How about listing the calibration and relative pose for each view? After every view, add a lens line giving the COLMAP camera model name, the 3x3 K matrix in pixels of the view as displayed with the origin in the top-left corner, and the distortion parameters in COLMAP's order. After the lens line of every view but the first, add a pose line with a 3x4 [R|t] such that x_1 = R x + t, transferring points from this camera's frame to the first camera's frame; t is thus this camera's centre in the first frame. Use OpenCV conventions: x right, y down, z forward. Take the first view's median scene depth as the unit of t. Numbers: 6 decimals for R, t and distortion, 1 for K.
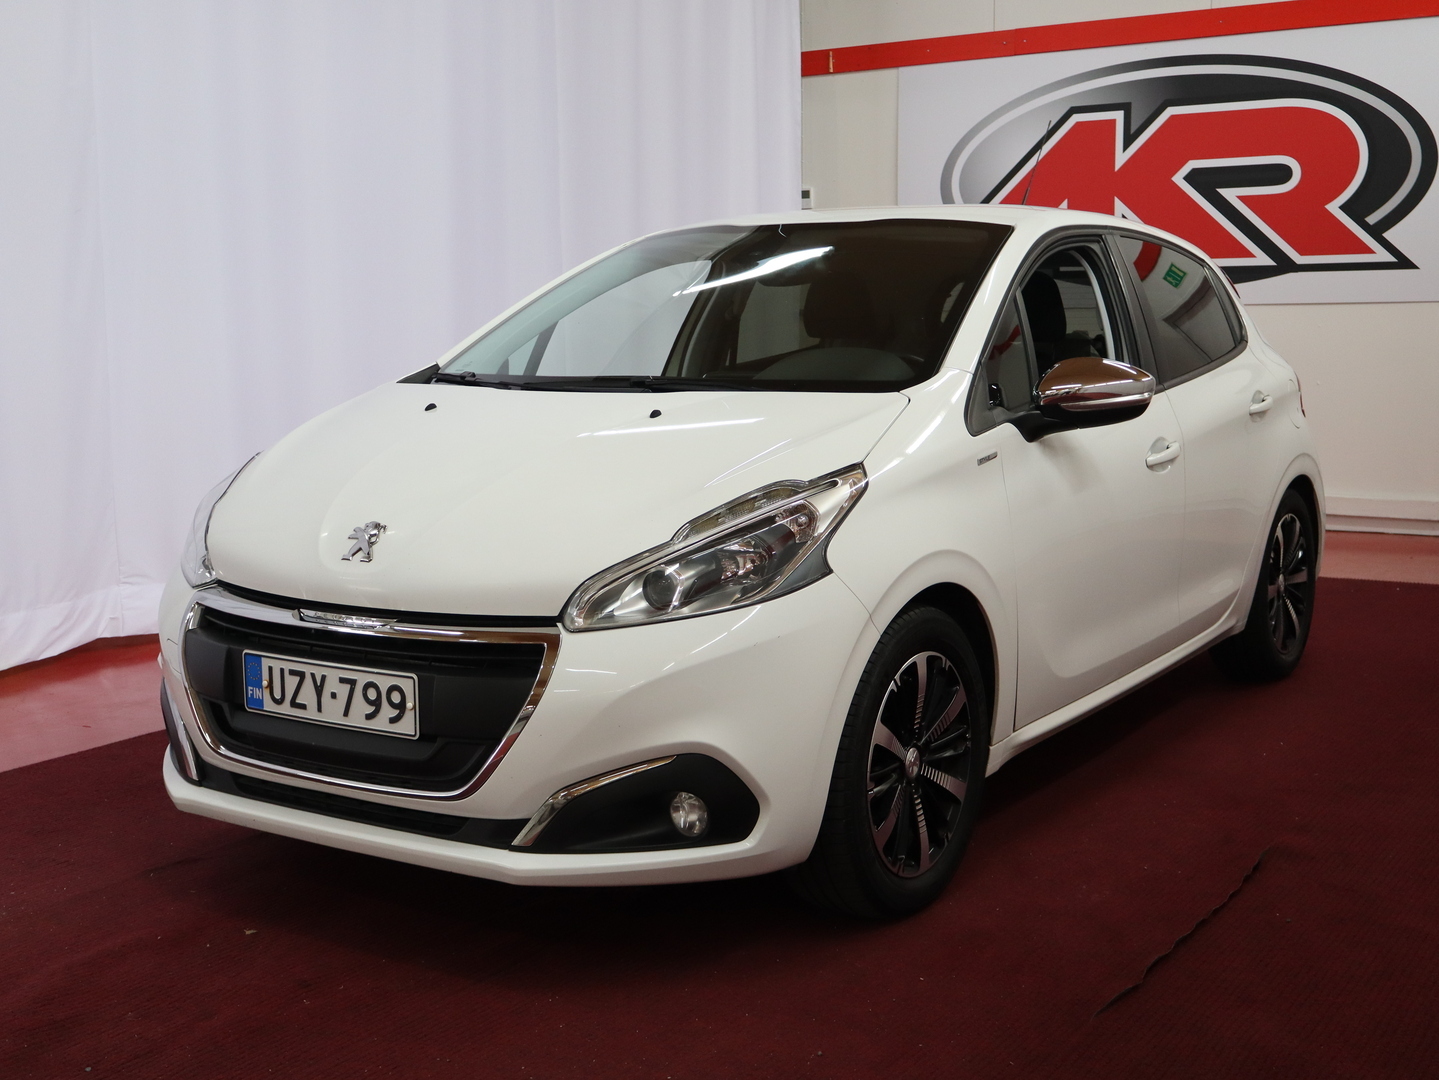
lens RADIAL K [[1794.6, 0, 720.1], [0, 1794.6, 542.2], [0, 0, 1]] dist [0.025517, 0.000000]
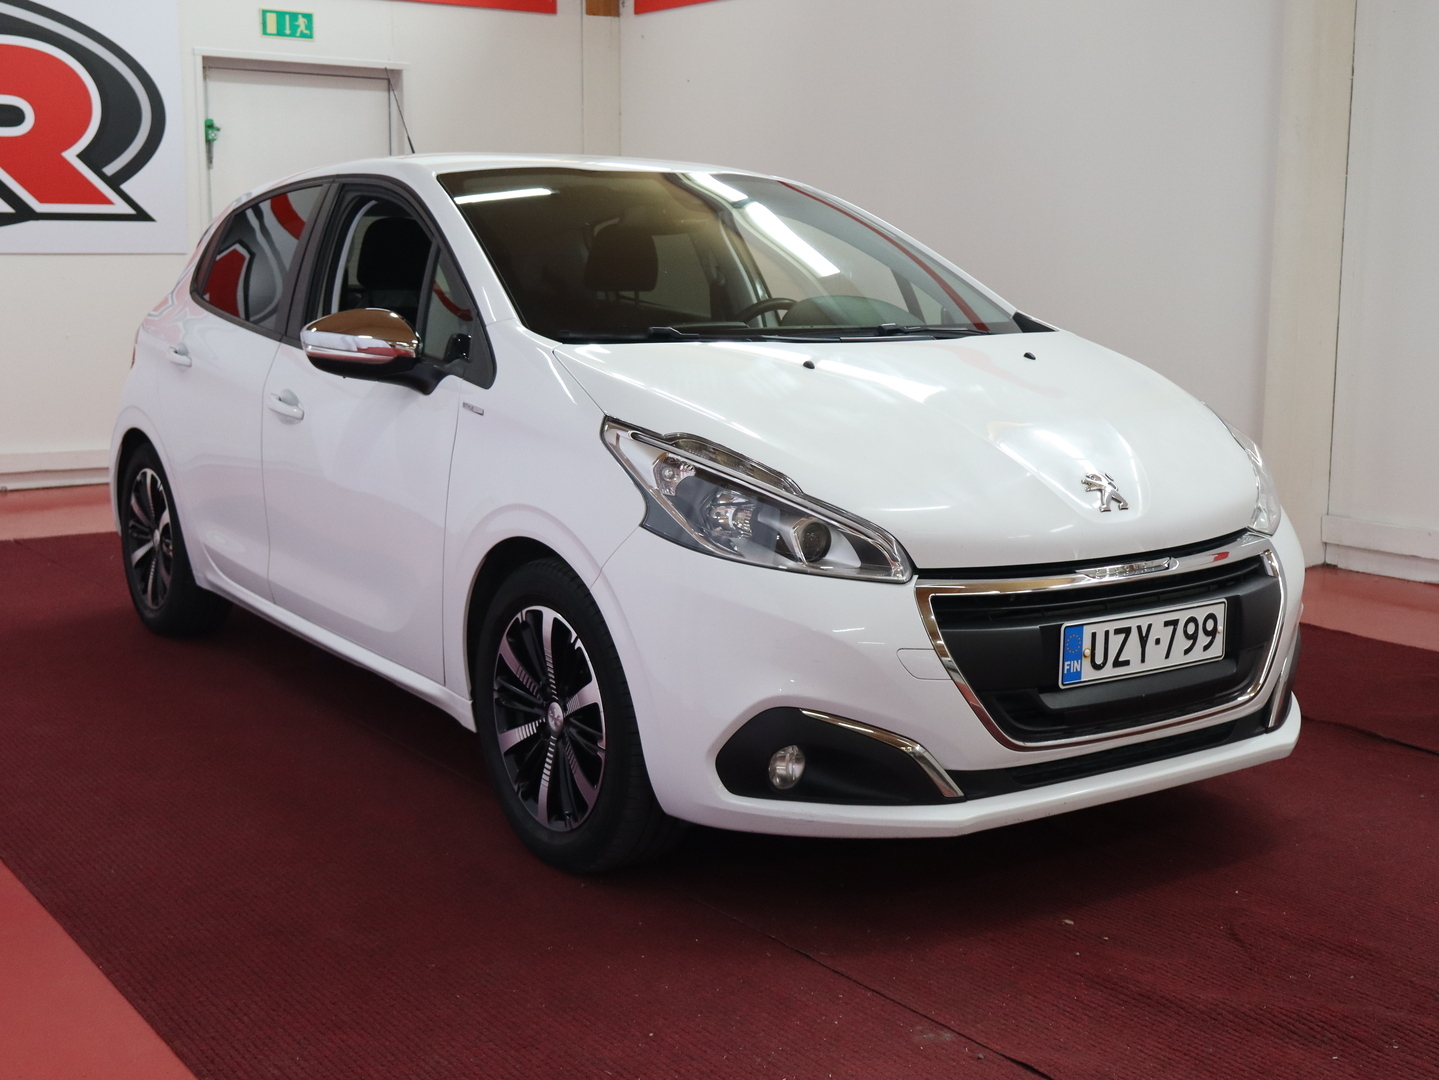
lens RADIAL K [[1794.6, 0, 712.7], [0, 1794.6, 543.9], [0, 0, 1]] dist [0.025517, 0.000000]
pose [[0.375557, -0.140047, 0.916157, -1.189496], [0.115678, 0.987870, 0.103590, -0.099077], [-0.919552, 0.067076, 0.387202, 0.811694]]
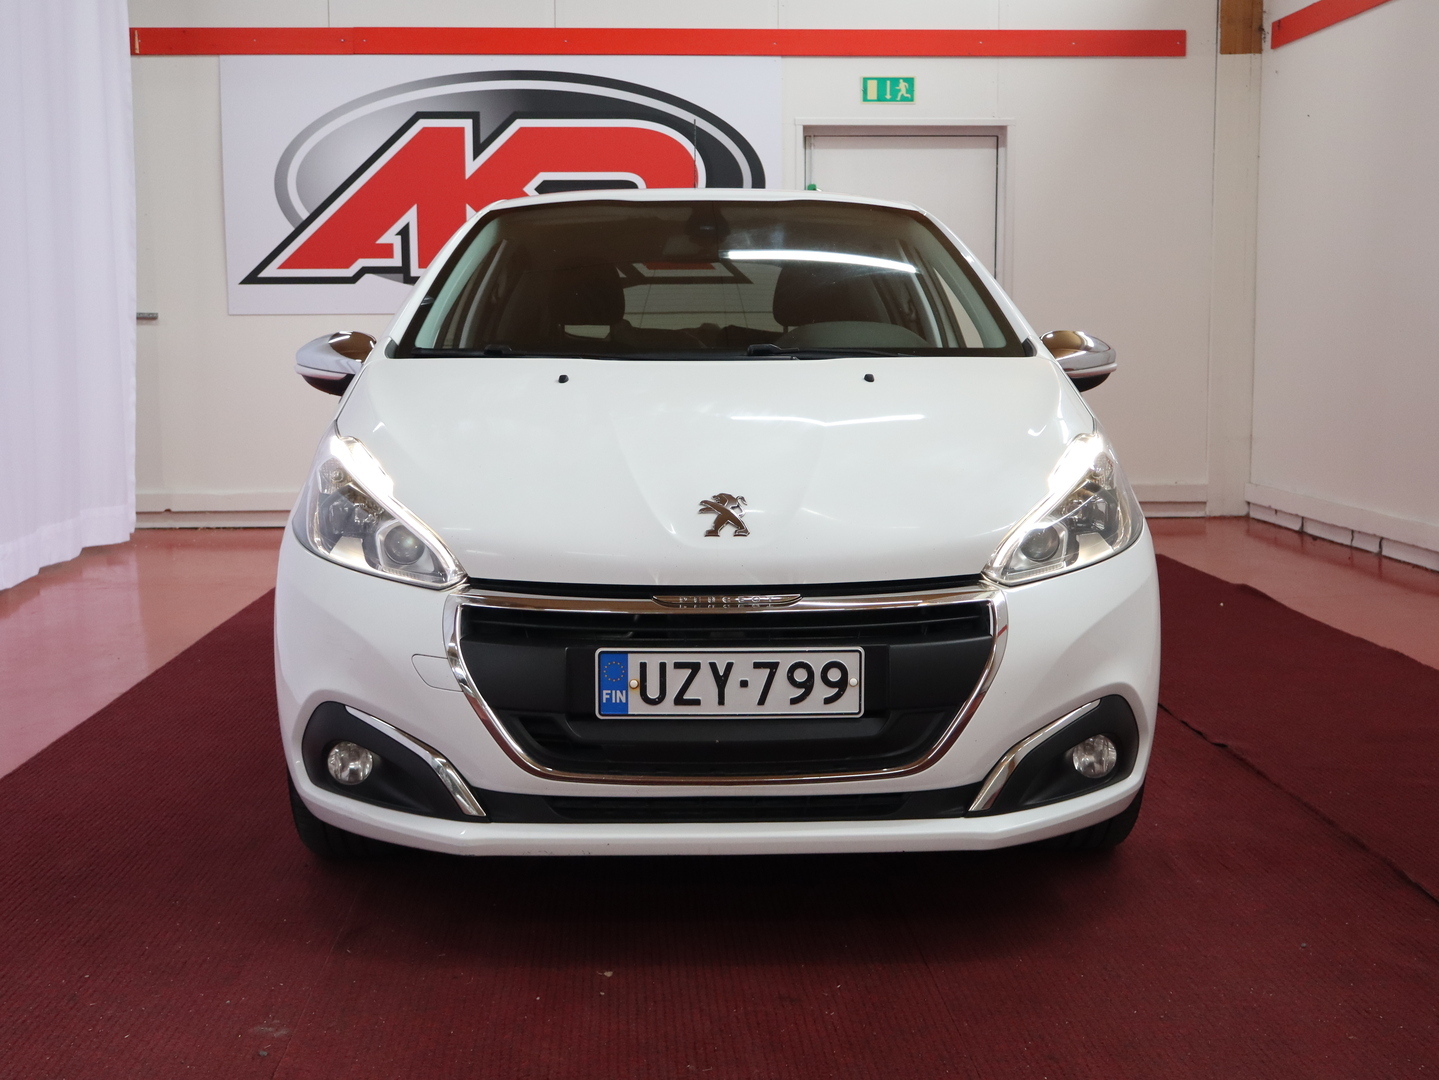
lens RADIAL K [[1794.6, 0, 712.9], [0, 1794.6, 577.9], [0, 0, 1]] dist [0.025517, 0.000000]
pose [[0.818534, -0.072201, 0.569903, -0.715486], [0.071417, 0.997164, 0.023757, 0.009606], [-0.570002, 0.021255, 0.821369, 0.261440]]
